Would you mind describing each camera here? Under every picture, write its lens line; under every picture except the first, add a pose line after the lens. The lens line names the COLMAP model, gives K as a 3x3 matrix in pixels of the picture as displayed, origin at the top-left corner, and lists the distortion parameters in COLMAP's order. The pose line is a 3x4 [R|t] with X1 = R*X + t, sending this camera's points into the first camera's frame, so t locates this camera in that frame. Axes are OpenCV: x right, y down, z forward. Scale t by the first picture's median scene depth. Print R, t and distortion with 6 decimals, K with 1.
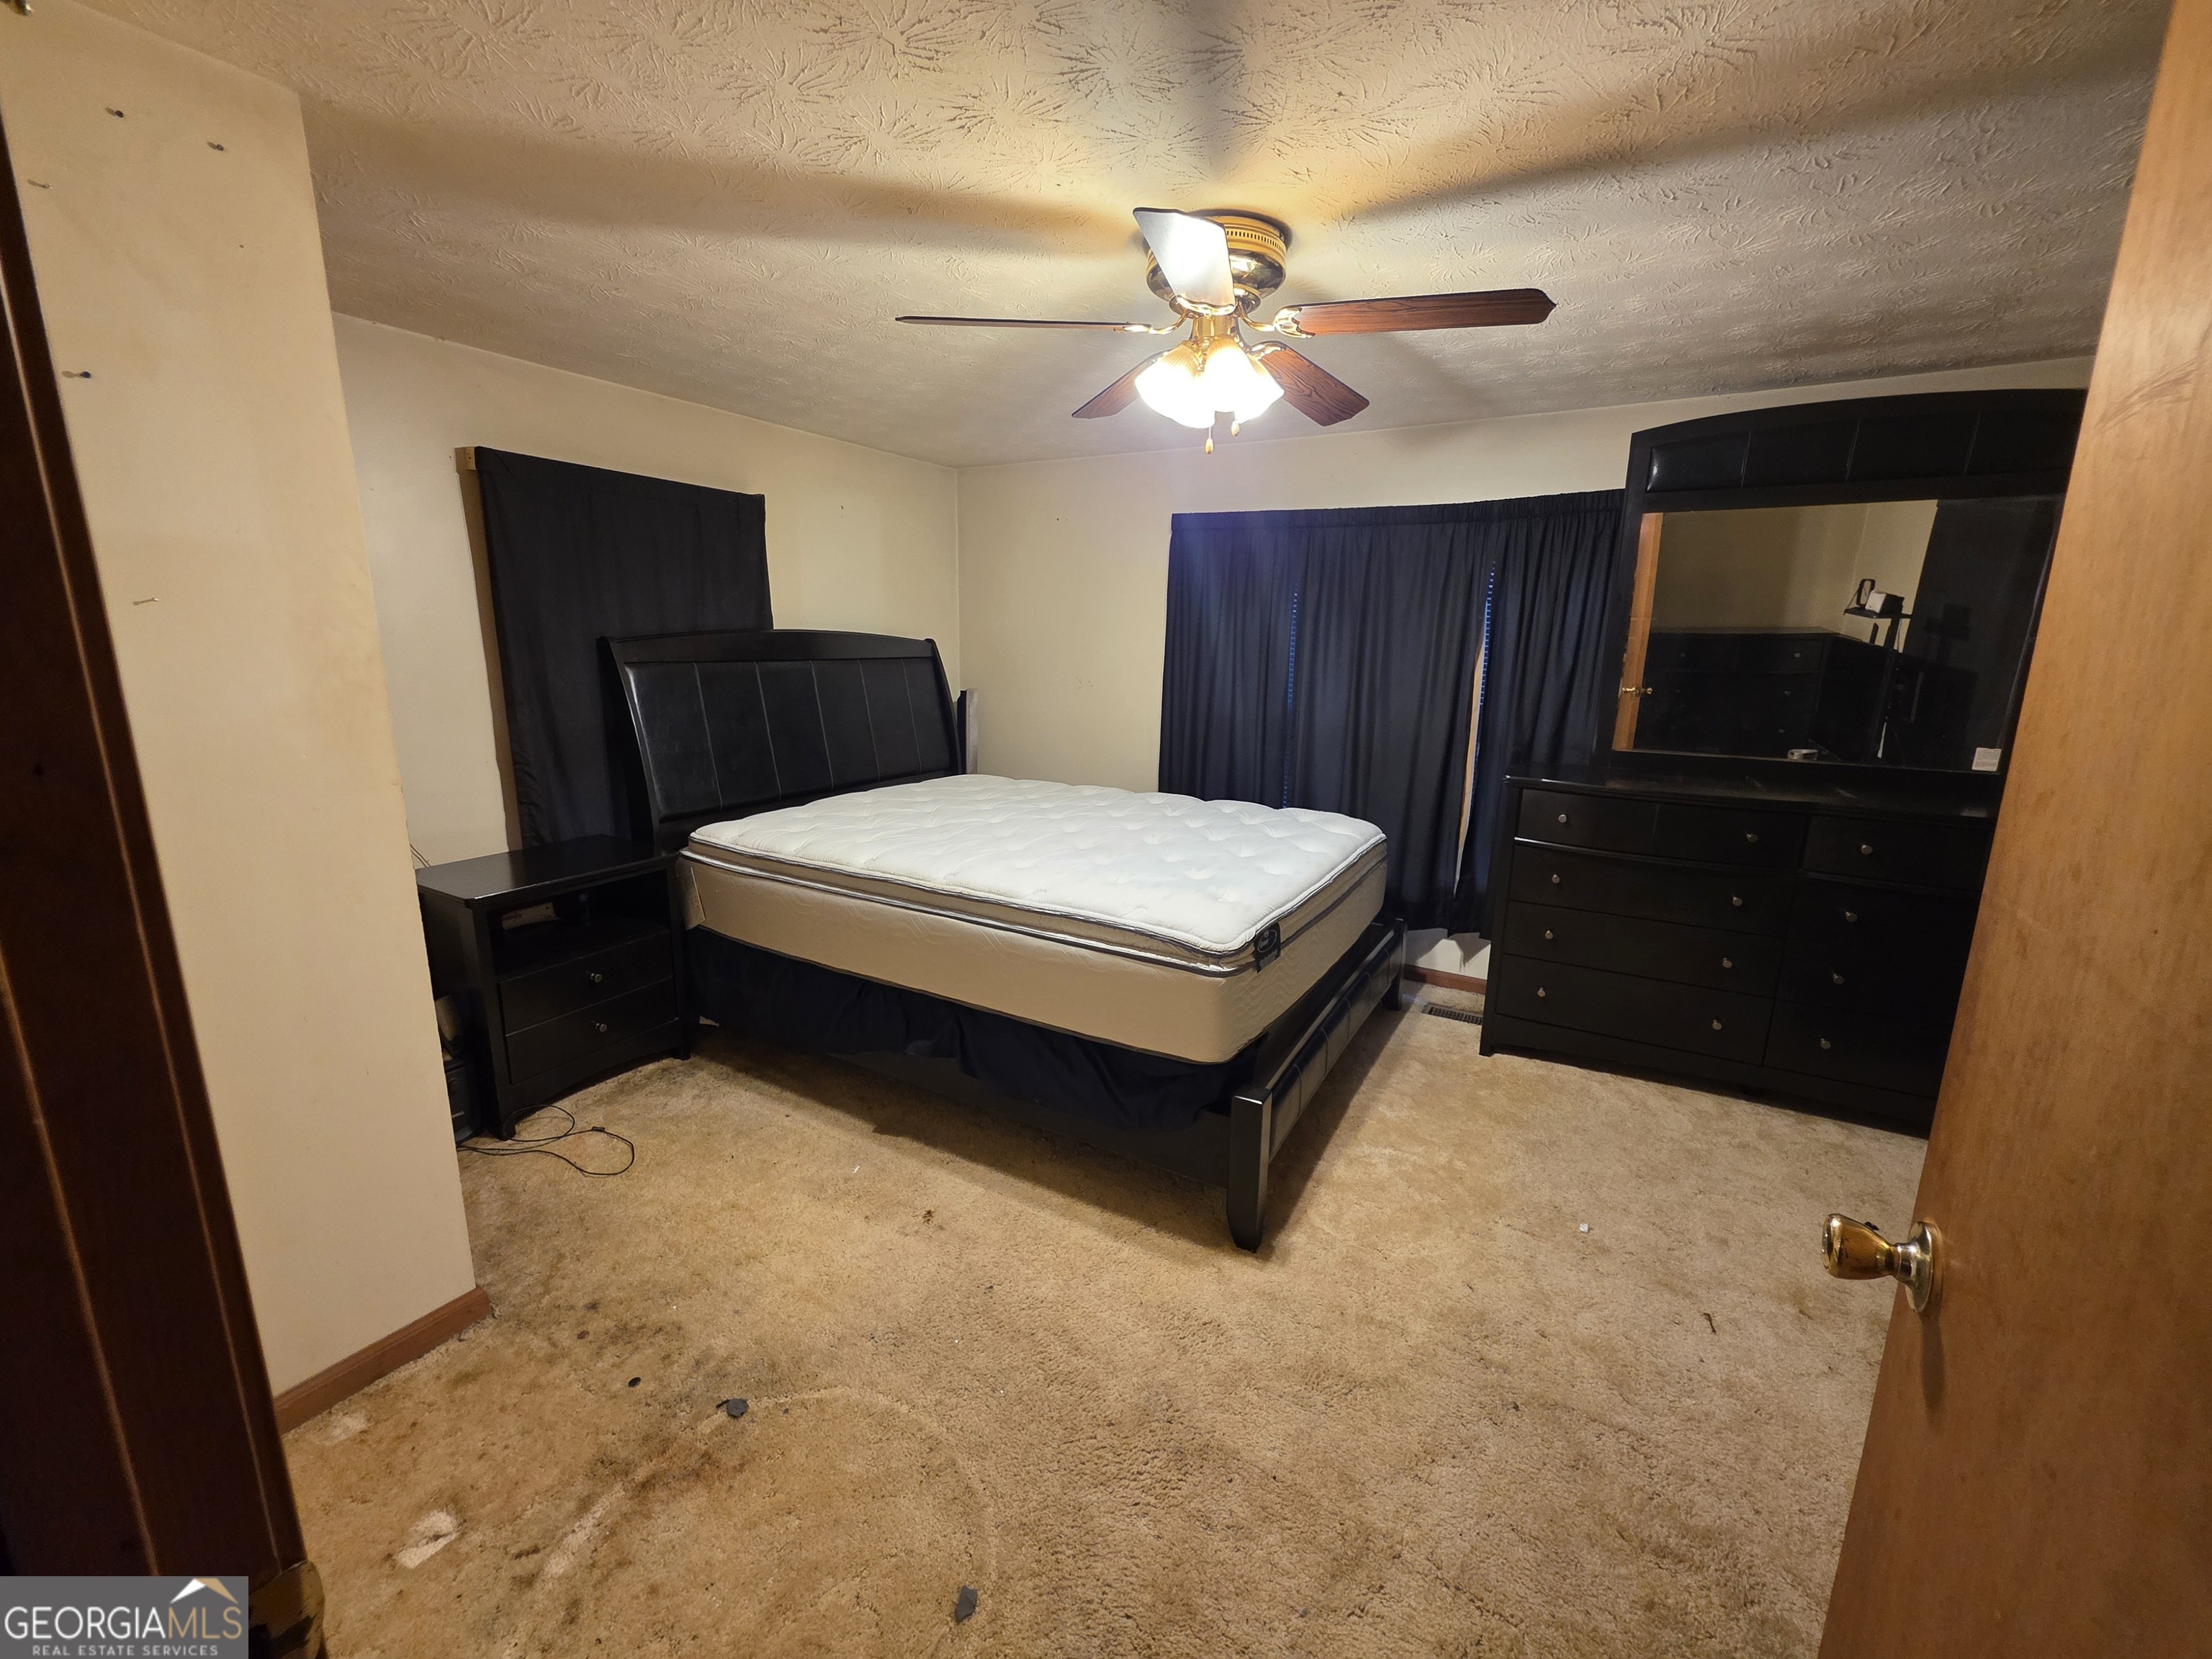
lens RADIAL K [[885.0, 0, 1096.0], [0, 885.0, 821.5], [0, 0, 1]] dist [0.004231, -0.000733]
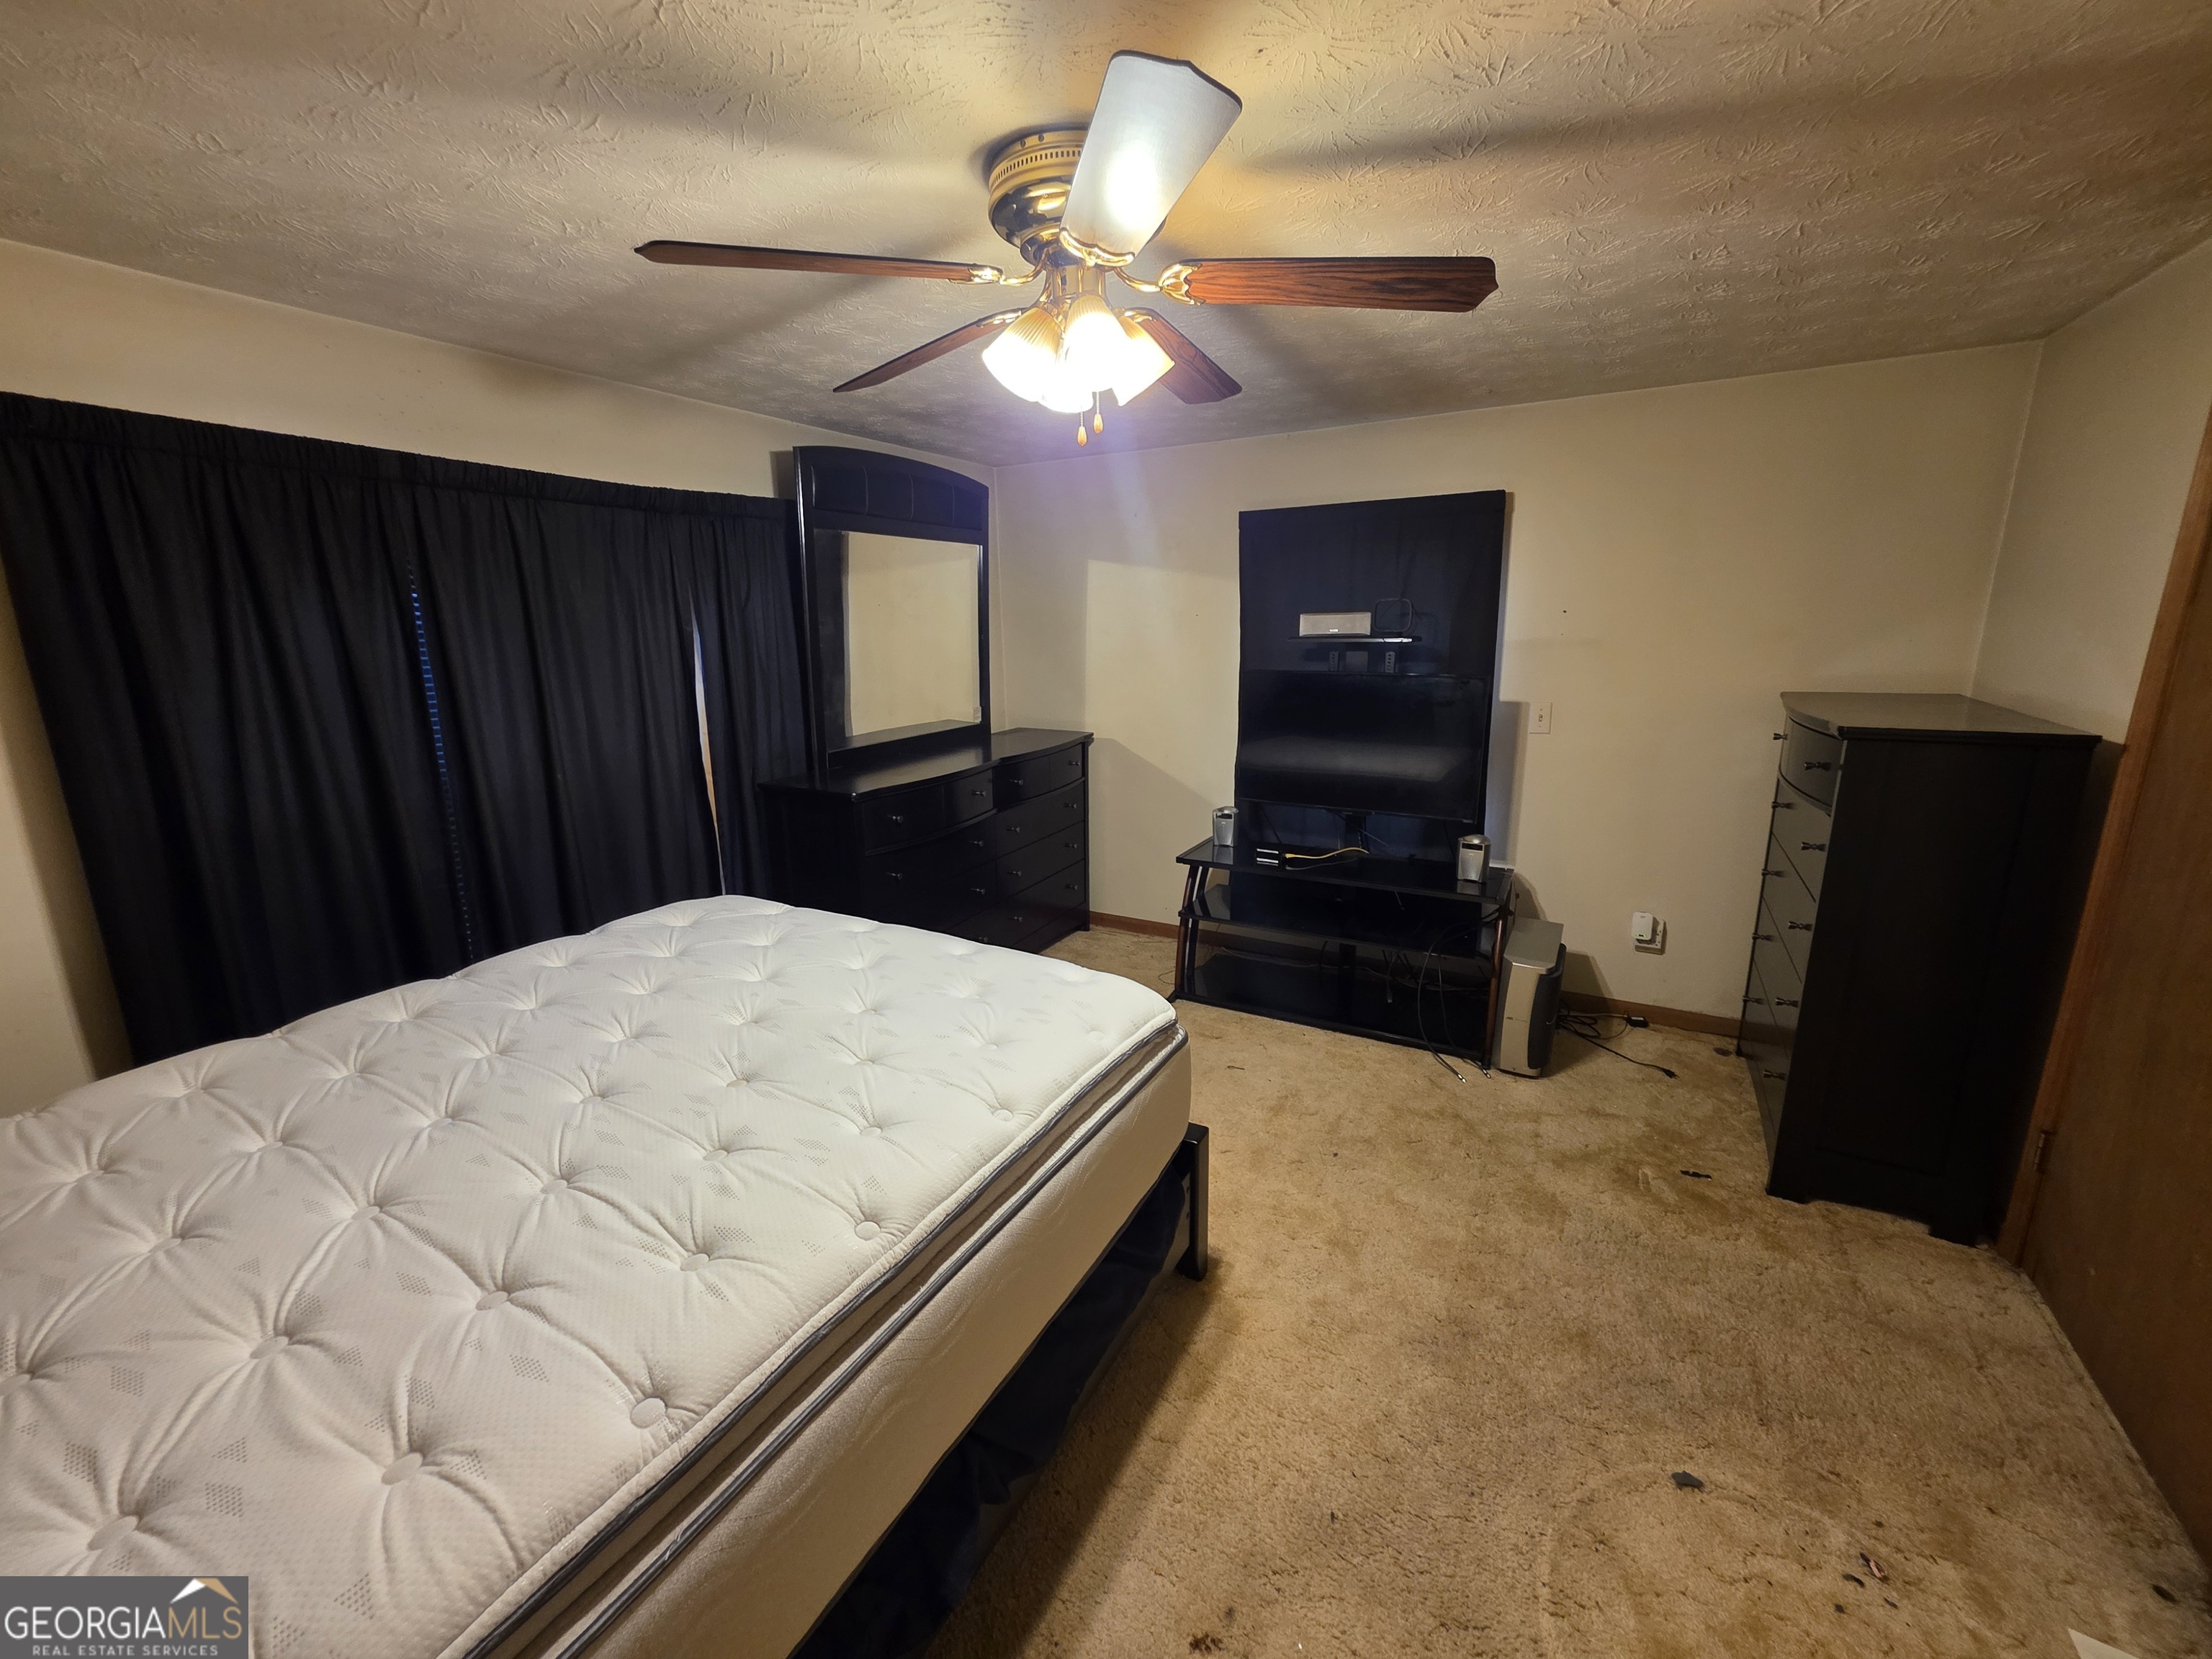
lens RADIAL K [[885.0, 0, 1095.3], [0, 885.0, 830.7], [0, 0, 1]] dist [0.004231, -0.000733]
pose [[-0.028129, -0.248097, 0.968327, -0.651495], [0.216561, 0.944191, 0.248204, -0.260854], [-0.975864, 0.216684, 0.027169, 0.946569]]
